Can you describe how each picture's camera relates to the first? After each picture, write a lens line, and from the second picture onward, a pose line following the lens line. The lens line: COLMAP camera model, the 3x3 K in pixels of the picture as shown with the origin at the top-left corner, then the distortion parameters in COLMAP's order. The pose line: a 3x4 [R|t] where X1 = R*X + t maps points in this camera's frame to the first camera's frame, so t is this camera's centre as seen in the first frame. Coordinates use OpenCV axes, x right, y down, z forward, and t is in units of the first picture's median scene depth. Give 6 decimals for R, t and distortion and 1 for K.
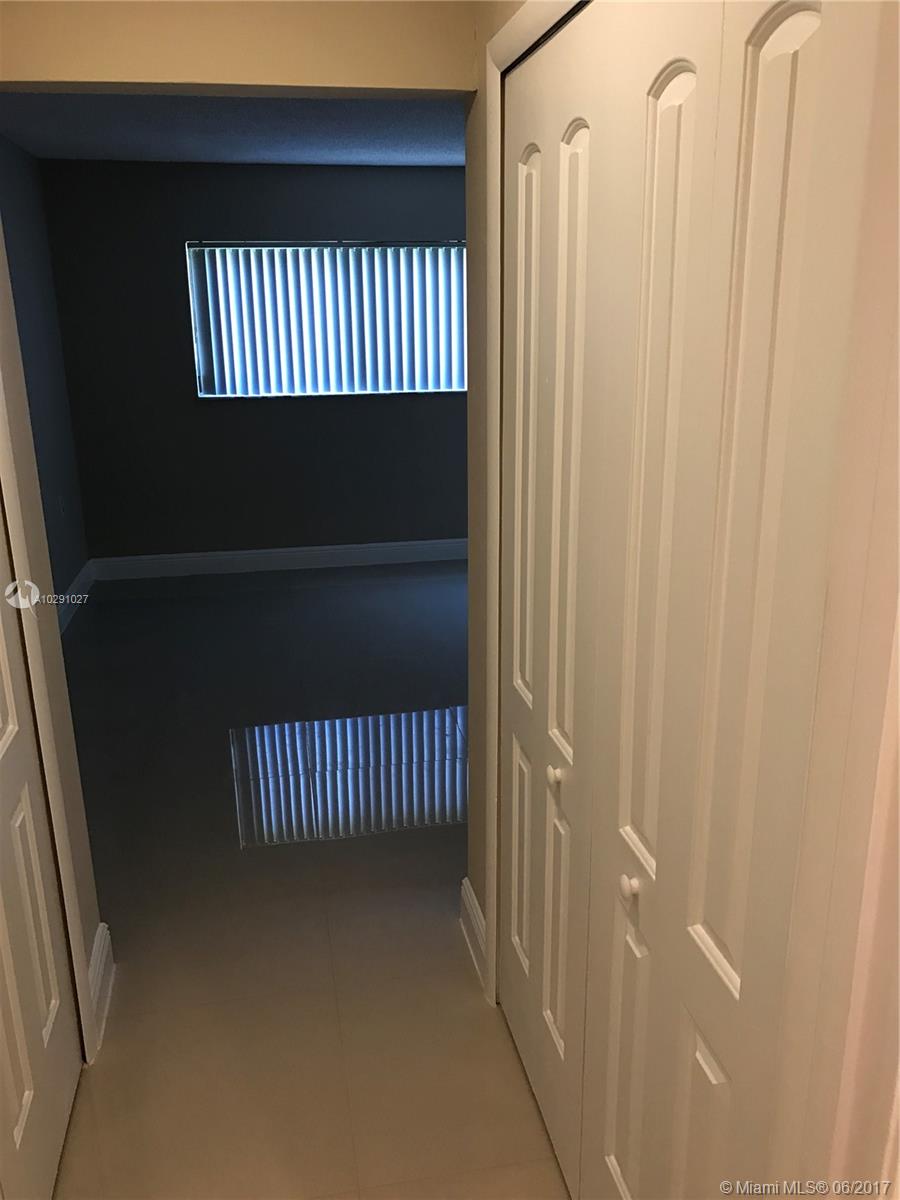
lens RADIAL K [[983.0, 0, 448.4], [0, 983.0, 601.9], [0, 0, 1]] dist [0.040220, -0.069371]
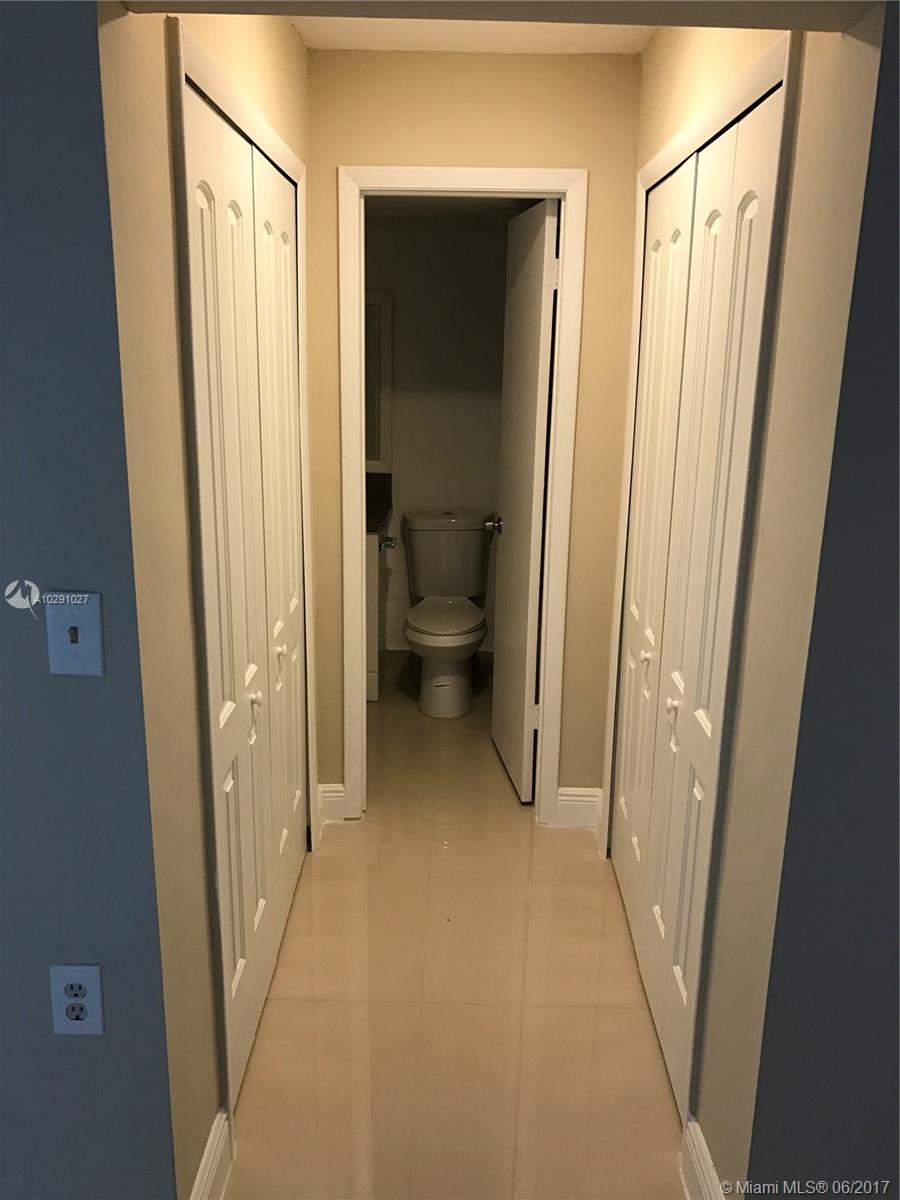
lens RADIAL K [[983.0, 0, 456.3], [0, 983.0, 598.4], [0, 0, 1]] dist [0.040220, -0.069371]
pose [[0.978819, 0.078865, -0.188929, 0.111198], [-0.085641, 0.995934, -0.027964, 0.164711], [0.185956, 0.043552, 0.981592, -0.548622]]
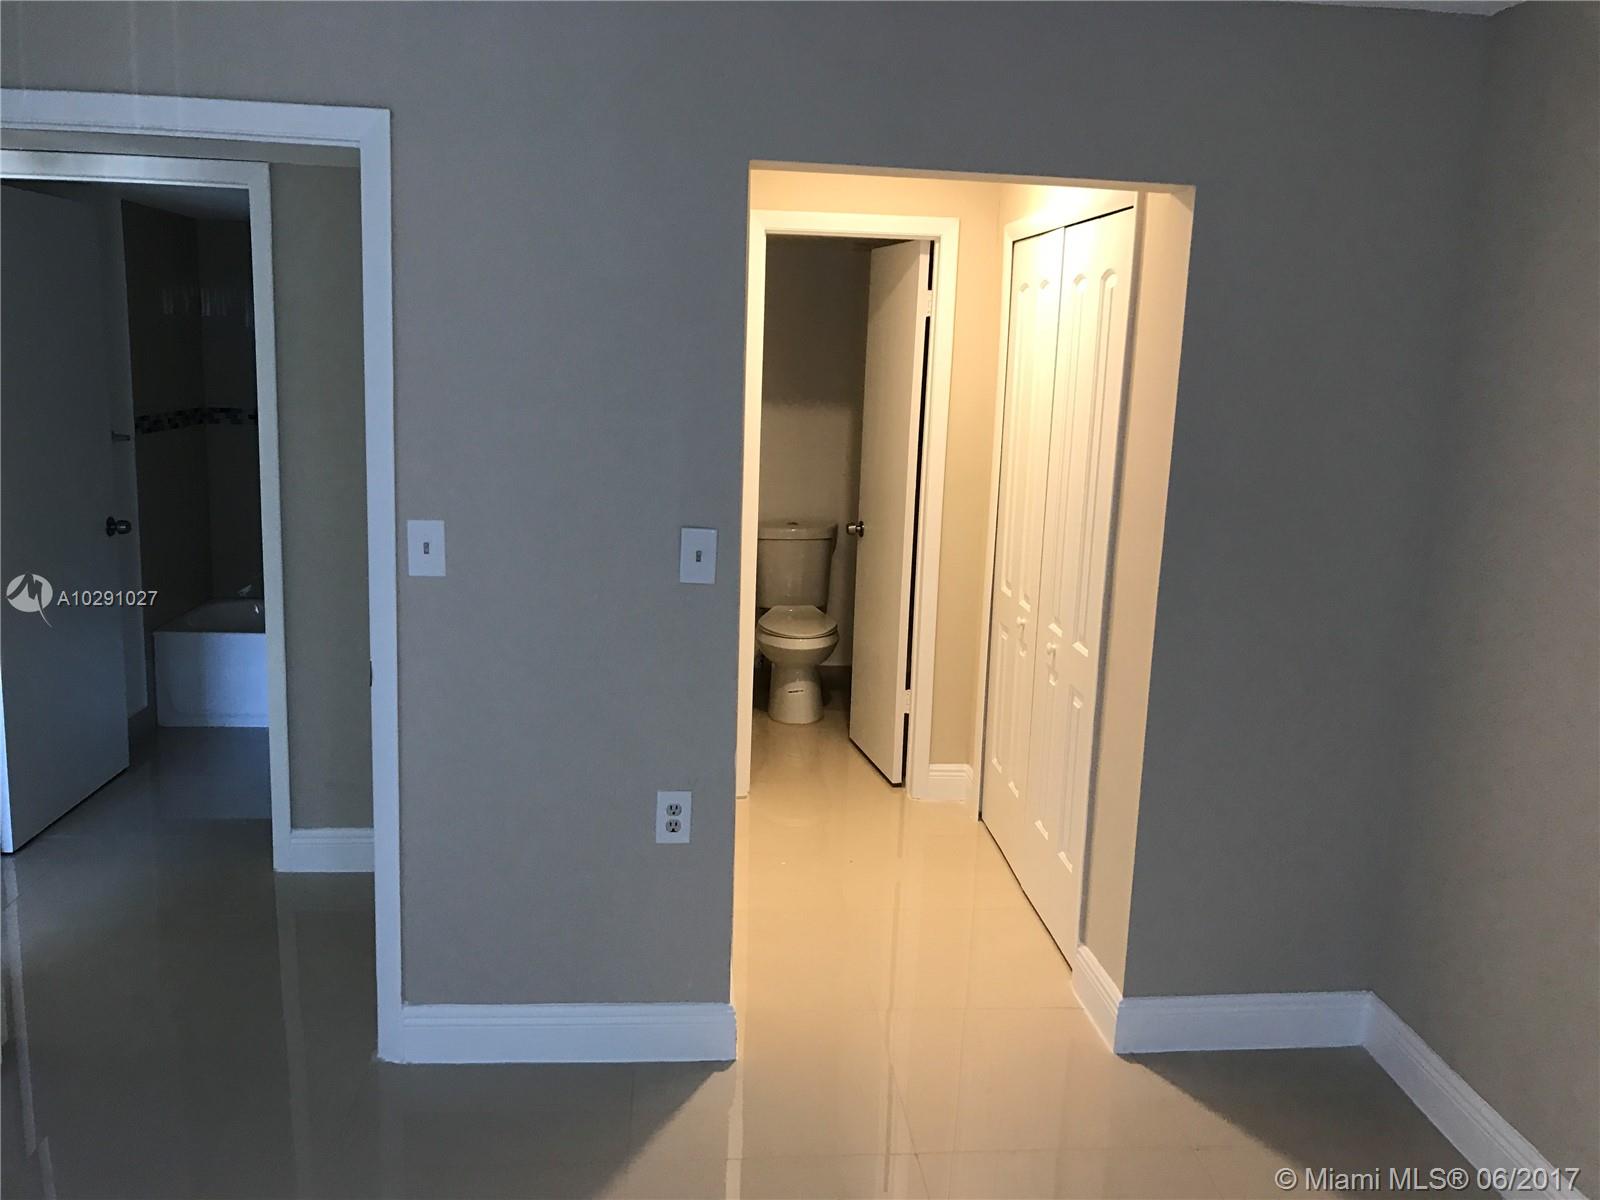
lens RADIAL K [[1310.7, 0, 791.2], [0, 1310.7, 594.8], [0, 0, 1]] dist [0.040220, -0.069371]
pose [[0.992706, 0.060977, -0.104000, -0.065223], [-0.071316, 0.992550, -0.098781, 0.419397], [0.097202, 0.105478, 0.989660, -1.499302]]
